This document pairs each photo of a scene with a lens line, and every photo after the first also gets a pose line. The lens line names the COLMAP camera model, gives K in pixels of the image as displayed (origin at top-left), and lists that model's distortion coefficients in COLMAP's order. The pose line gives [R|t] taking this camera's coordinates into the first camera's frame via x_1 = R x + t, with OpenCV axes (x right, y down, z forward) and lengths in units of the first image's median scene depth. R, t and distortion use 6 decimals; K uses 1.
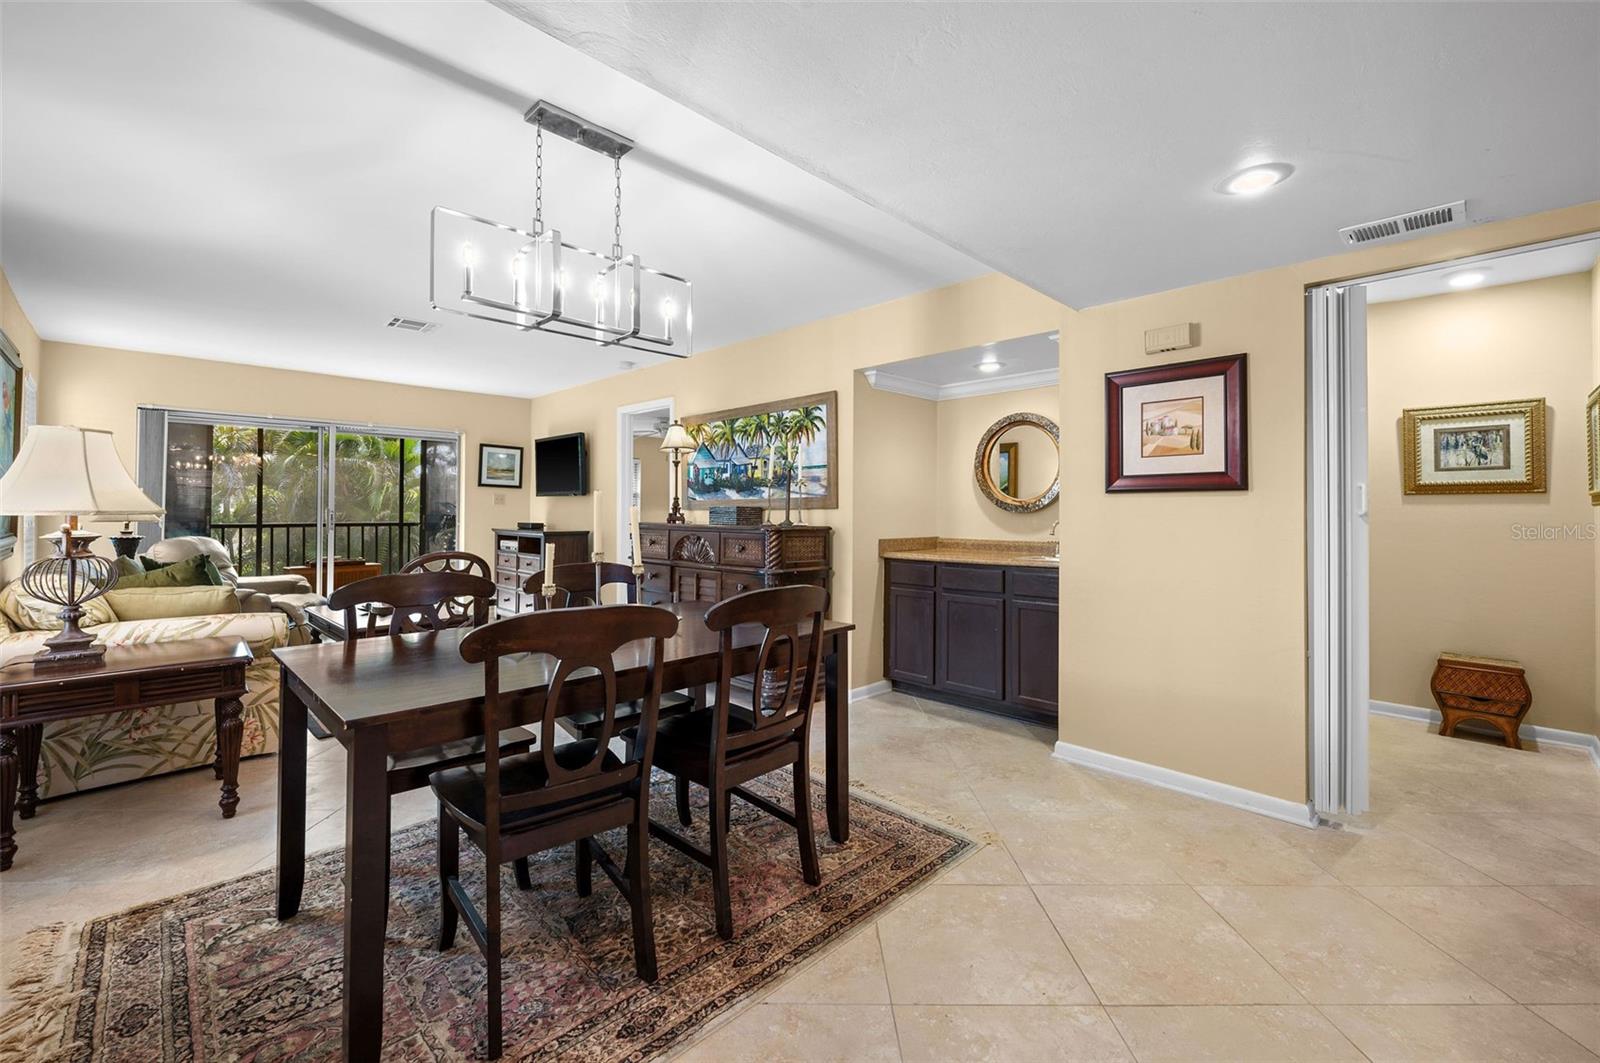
lens RADIAL K [[664.3, 0, 800.6], [0, 664.3, 510.6], [0, 0, 1]] dist [0.000385, 0.000084]
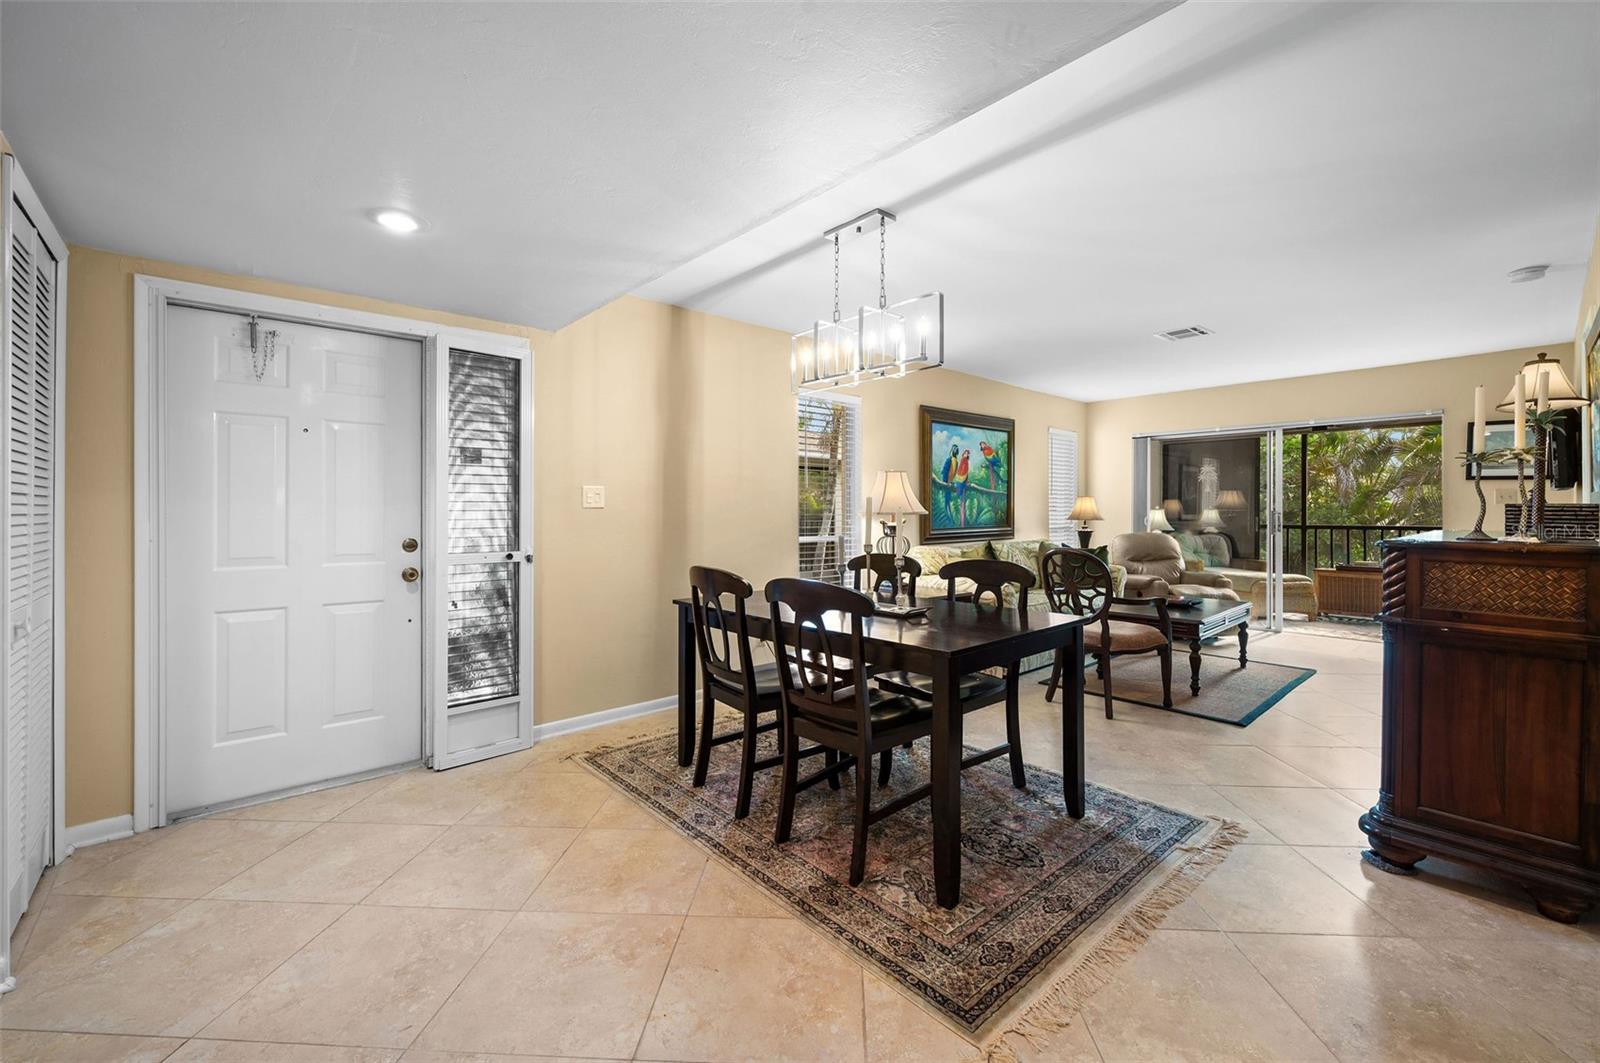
lens RADIAL K [[658.7, 0, 803.1], [0, 658.7, 514.6], [0, 0, 1]] dist [0.002515, 0.000324]
pose [[-0.058309, 0.002580, -0.998295, 0.471899], [0.000359, 0.999997, 0.002563, 0.001061], [0.998299, -0.000209, -0.058310, 0.455063]]
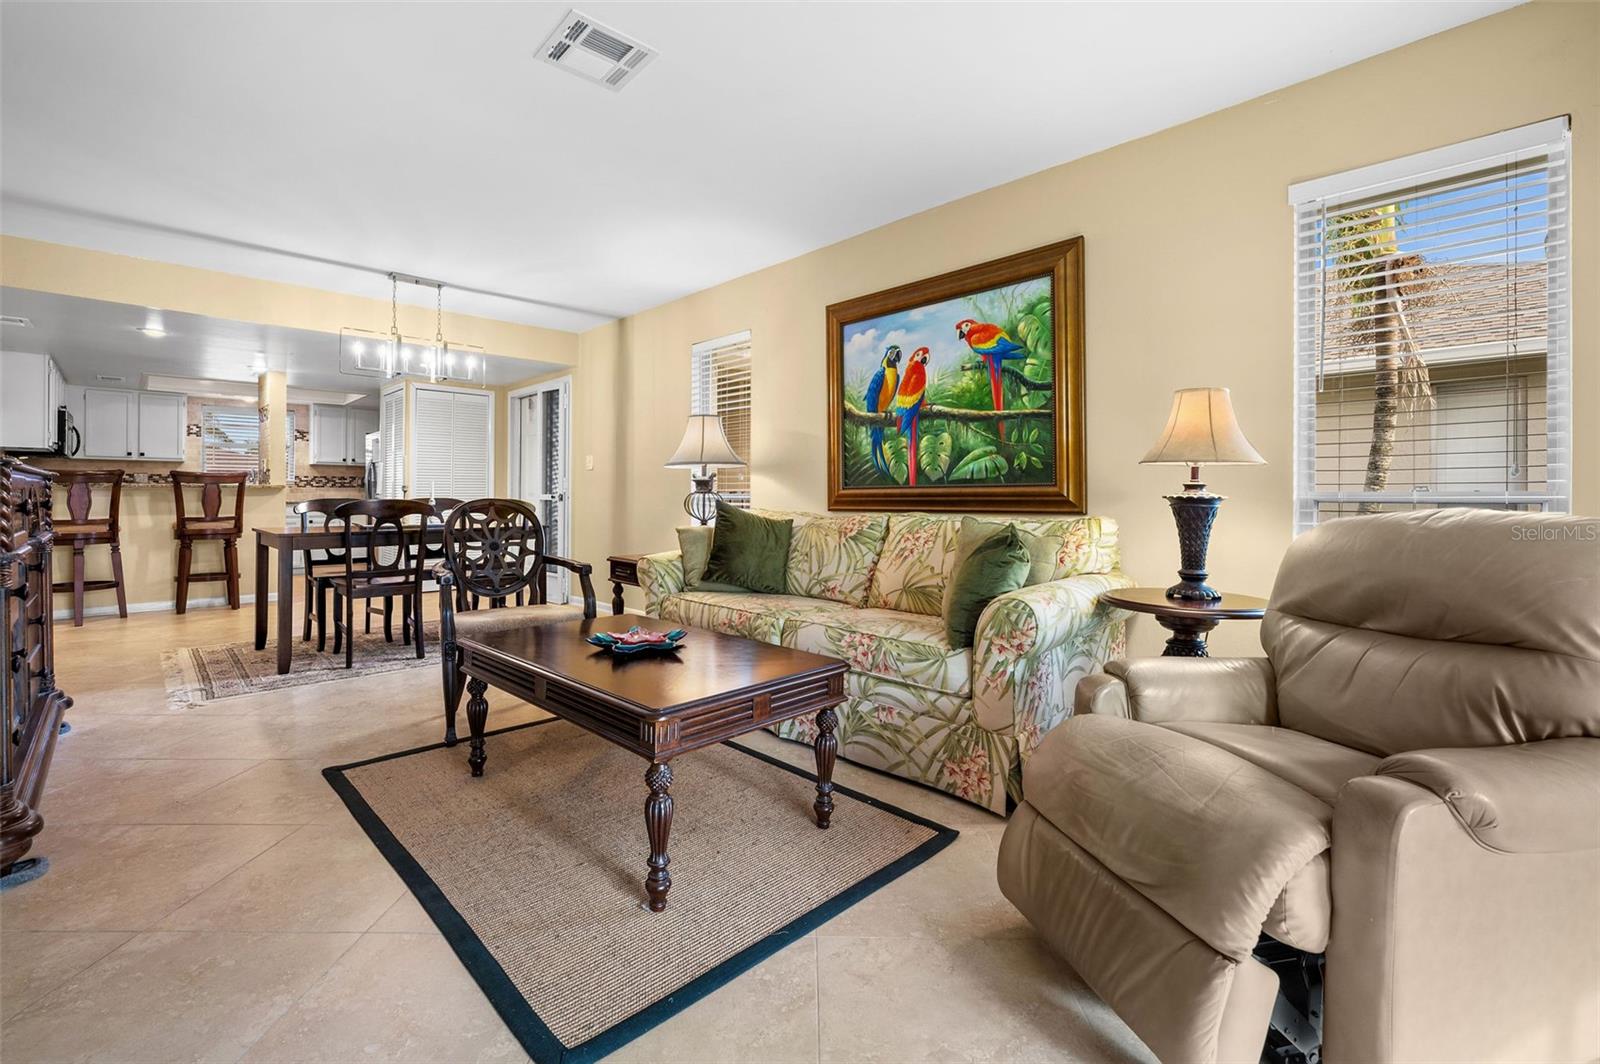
lens RADIAL K [[696.2, 0, 798.4], [0, 696.2, 492.7], [0, 0, 1]] dist [0.001392, 0.000182]
pose [[-0.999849, -0.005027, 0.016642, -0.729053], [-0.005056, 0.999986, -0.001710, 0.038822], [-0.016633, -0.001794, -0.999860, 1.475622]]
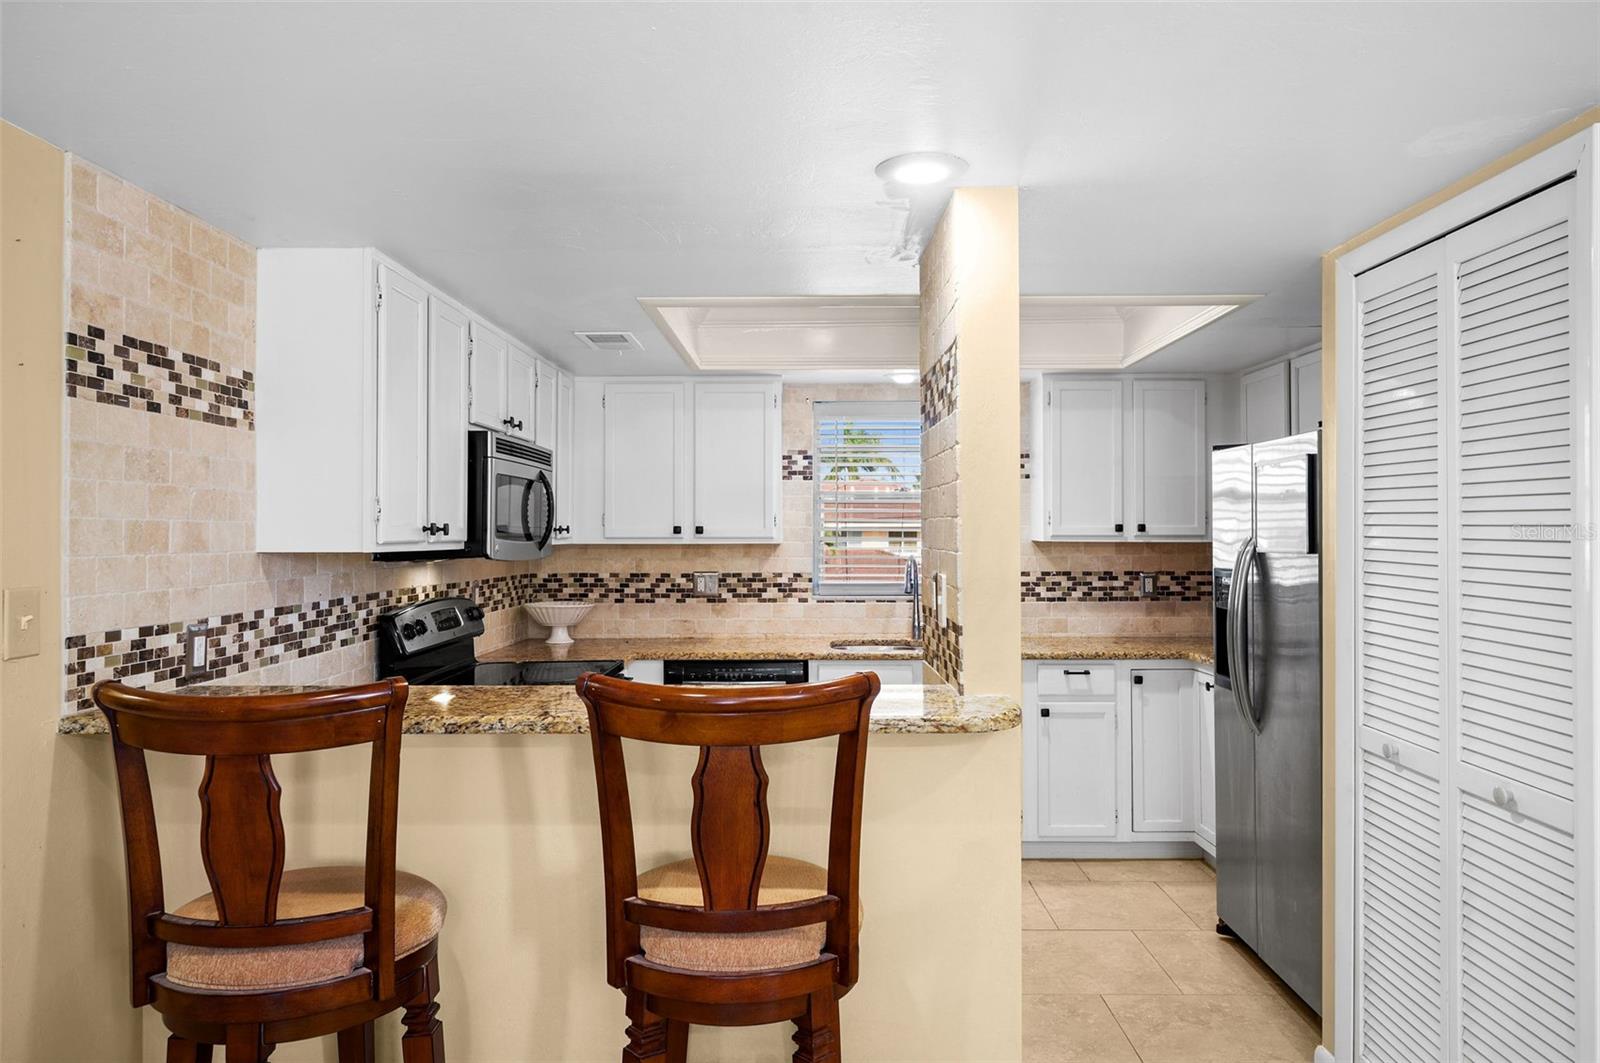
lens RADIAL K [[1024.8, 0, 798.6], [0, 1024.8, 519.5], [0, 0, 1]] dist [-0.000820, -0.000249]
pose [[-0.697040, 0.007215, 0.716996, 0.086933], [0.001299, 0.999960, -0.008800, -0.050958], [-0.717031, -0.005202, -0.697022, 0.454638]]
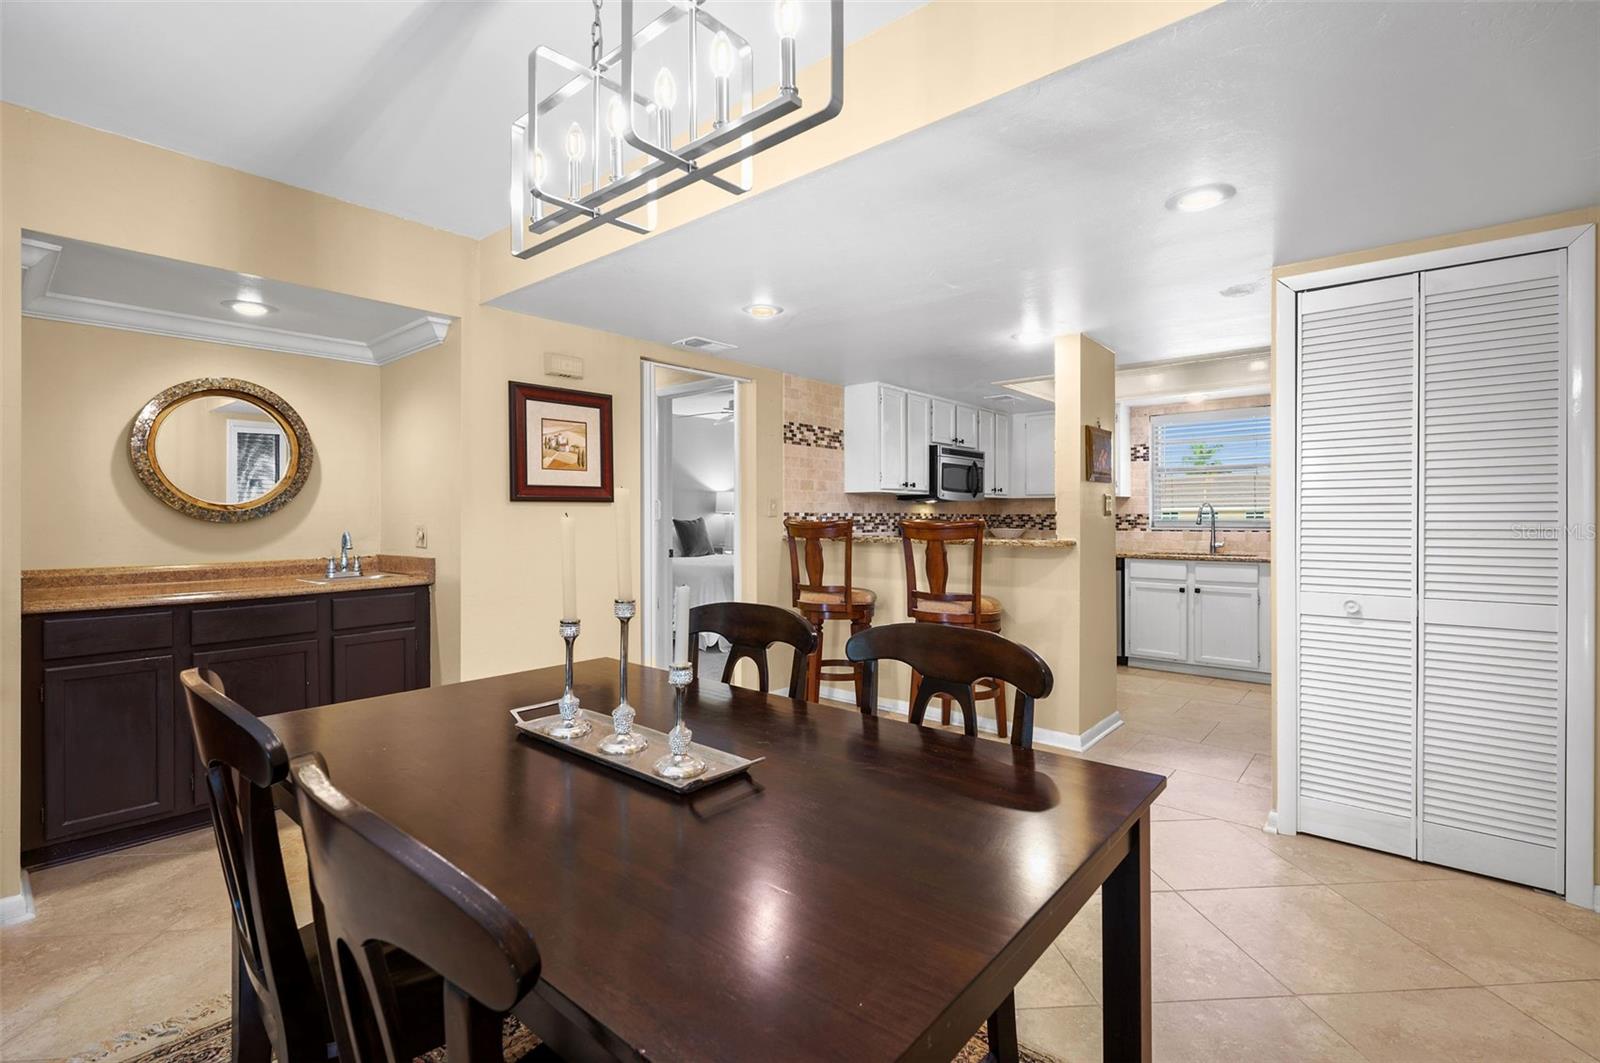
lens RADIAL K [[720.4, 0, 797.5], [0, 720.4, 519.7], [0, 0, 1]] dist [-0.003792, -0.000220]
pose [[-0.070772, -0.006321, 0.997472, -0.433581], [0.001996, 0.999977, 0.006478, -0.002796], [-0.997490, 0.002449, -0.070758, 0.430211]]
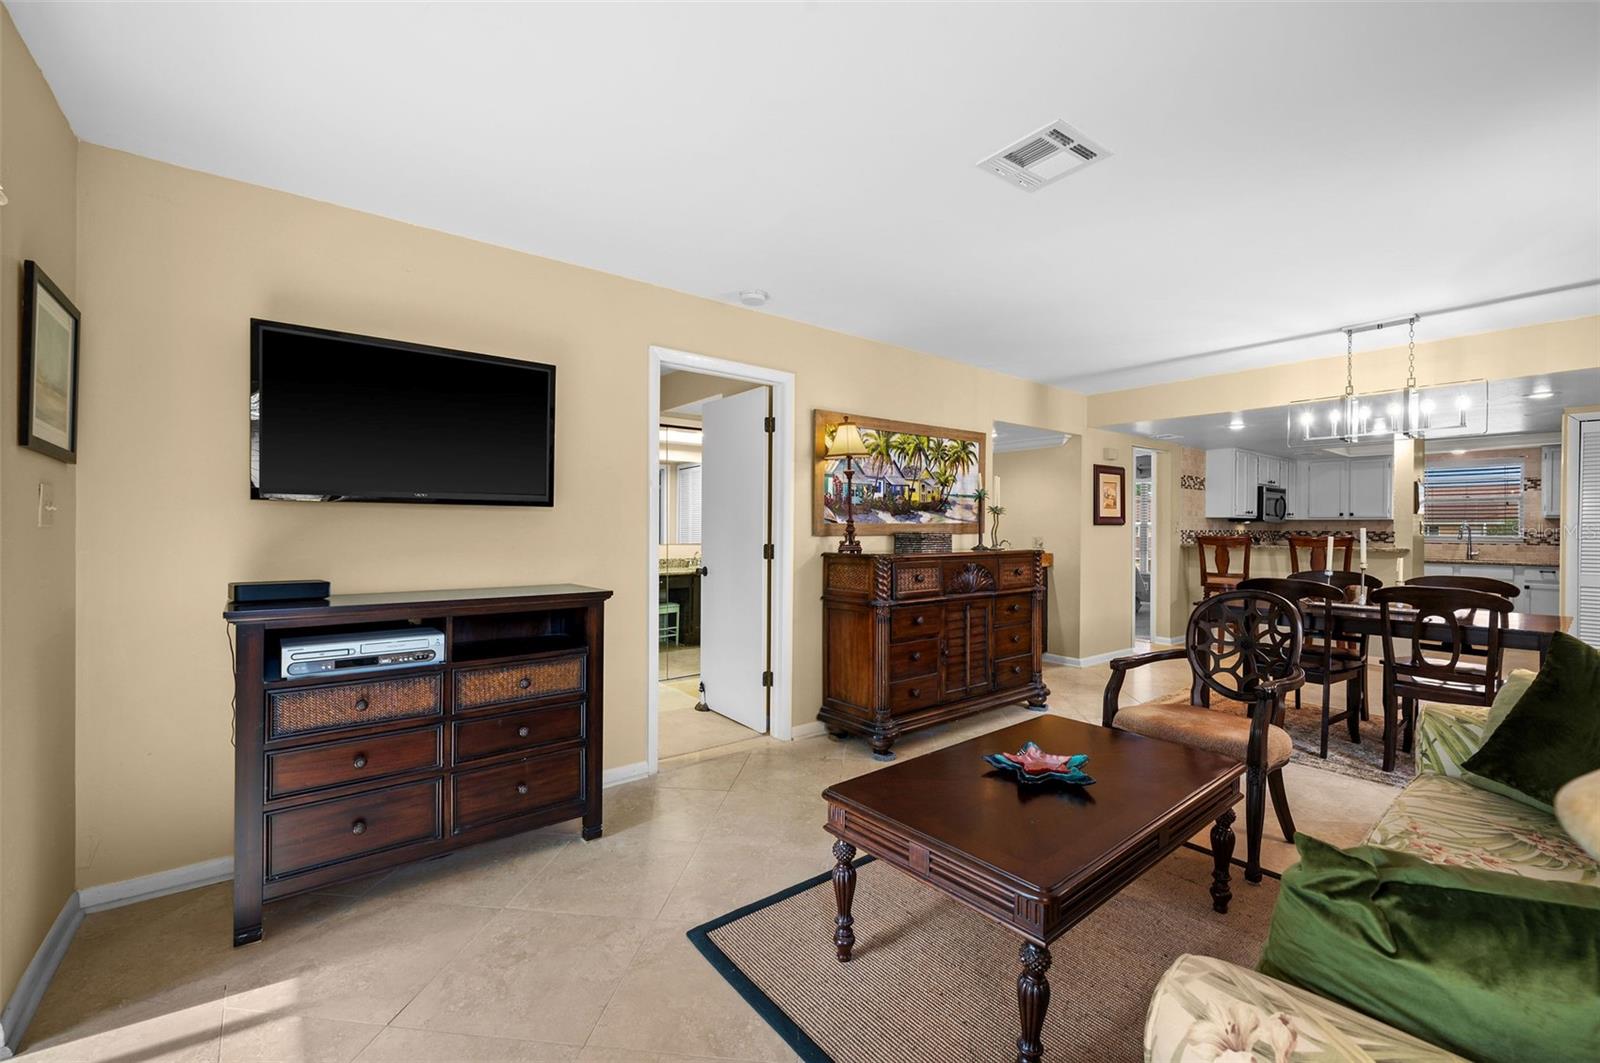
lens RADIAL K [[658.5, 0, 801.8], [0, 658.5, 527.5], [0, 0, 1]] dist [-0.002018, -0.000053]
pose [[0.111398, -0.003770, 0.993769, -1.057184], [-0.003695, 0.999984, 0.004208, -0.015930], [-0.993769, -0.004141, 0.111383, 1.100510]]
